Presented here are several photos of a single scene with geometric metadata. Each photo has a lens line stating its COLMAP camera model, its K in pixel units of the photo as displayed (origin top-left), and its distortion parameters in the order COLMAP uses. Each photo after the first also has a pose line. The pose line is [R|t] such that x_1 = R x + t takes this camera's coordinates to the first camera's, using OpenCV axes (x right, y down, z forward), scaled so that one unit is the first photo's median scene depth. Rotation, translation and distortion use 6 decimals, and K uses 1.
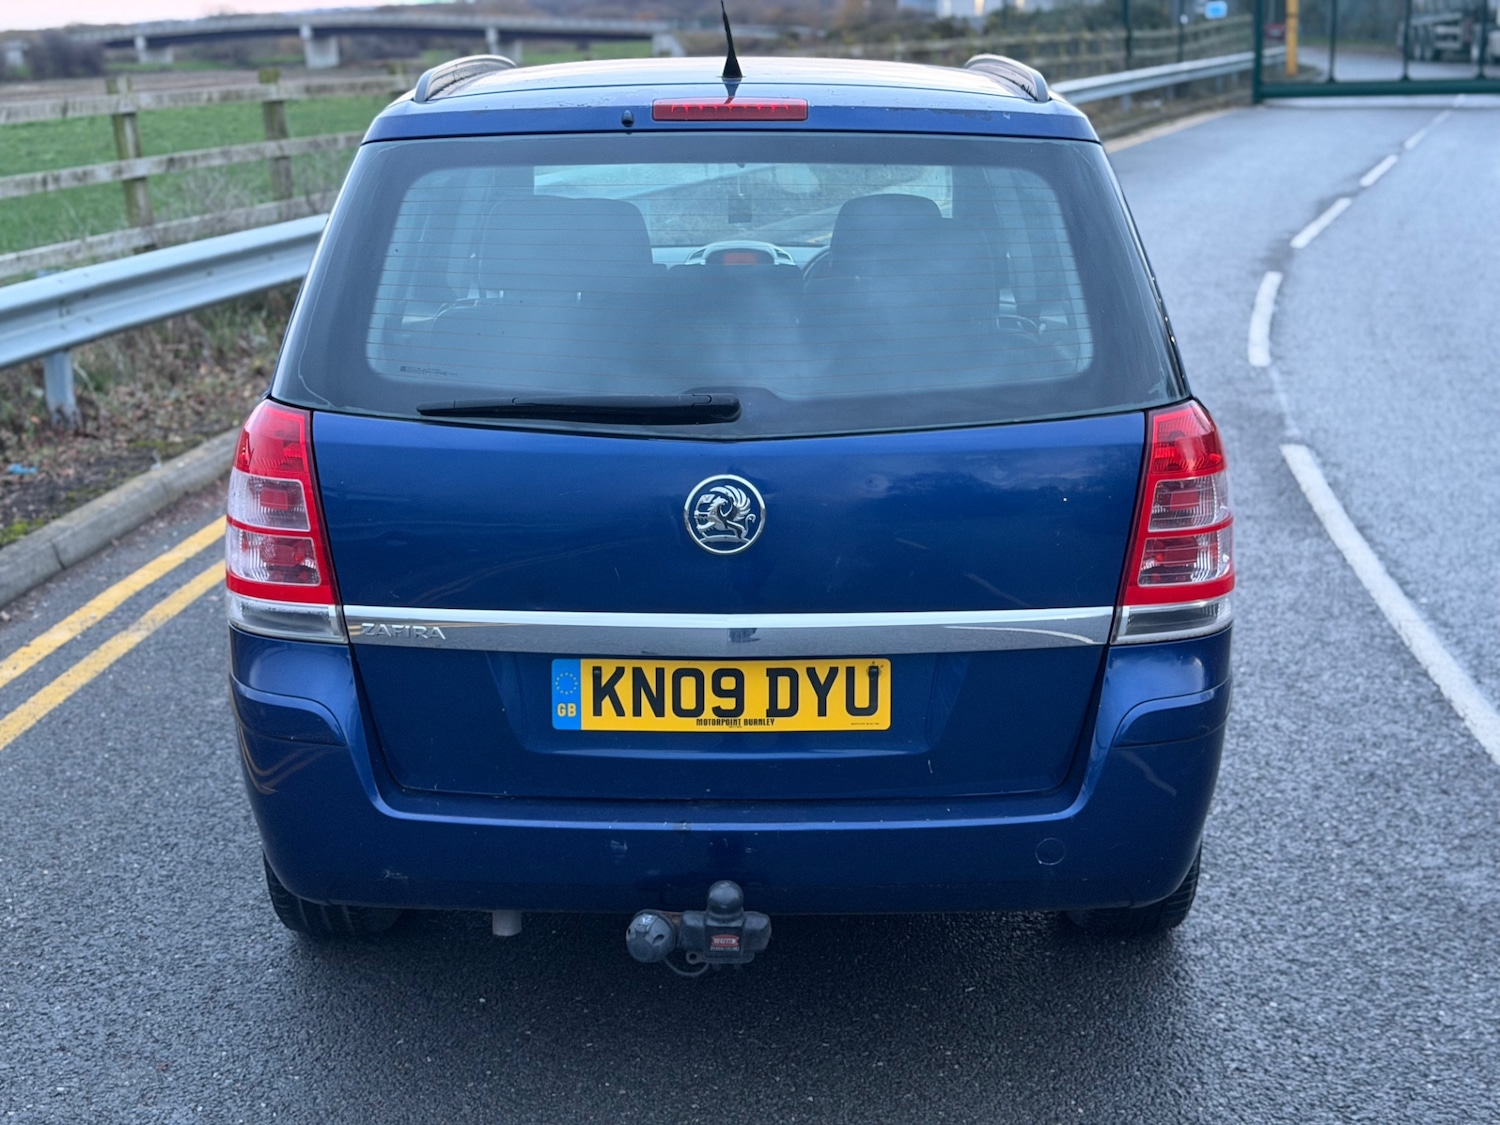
lens RADIAL K [[2057.9, 0, 750.0], [0, 2057.9, 562.5], [0, 0, 1]] dist [0.205416, -0.454806]
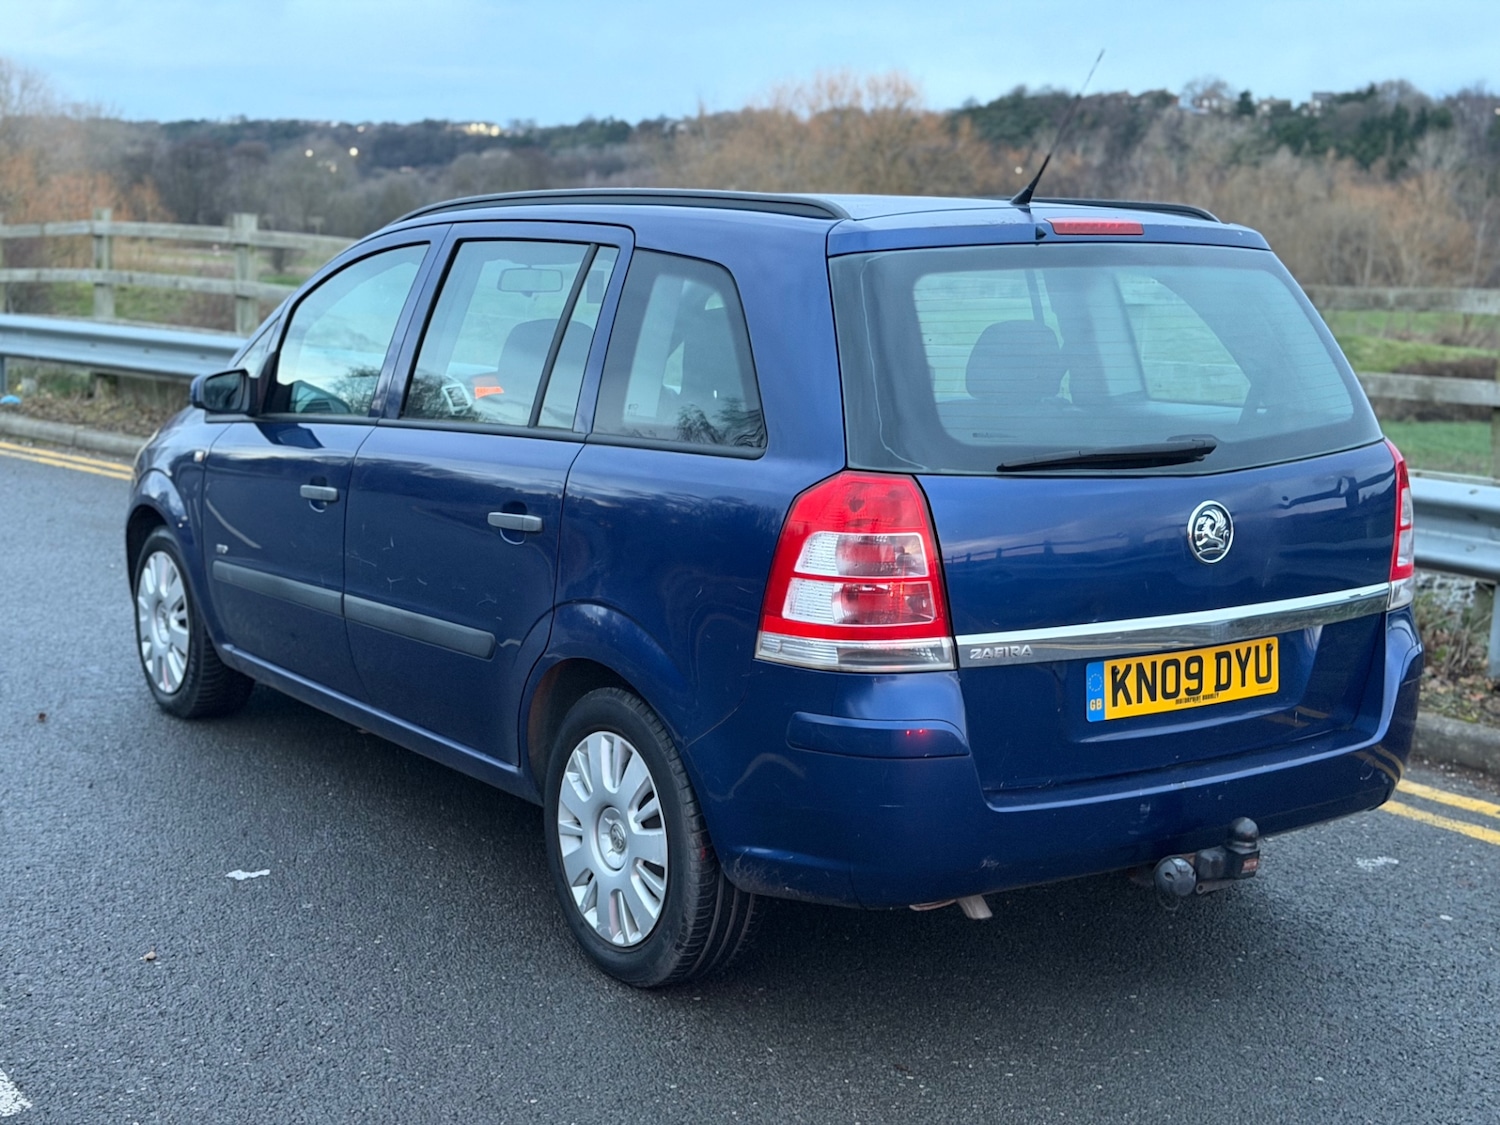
lens RADIAL K [[2058.1, 0, 737.8], [0, 2058.1, 569.9], [0, 0, 1]] dist [0.206440, -0.452449]
pose [[0.821116, -0.080811, 0.565012, -0.953431], [0.119777, 0.992280, -0.032147, 0.006071], [-0.558052, 0.094071, 0.824456, 0.094962]]
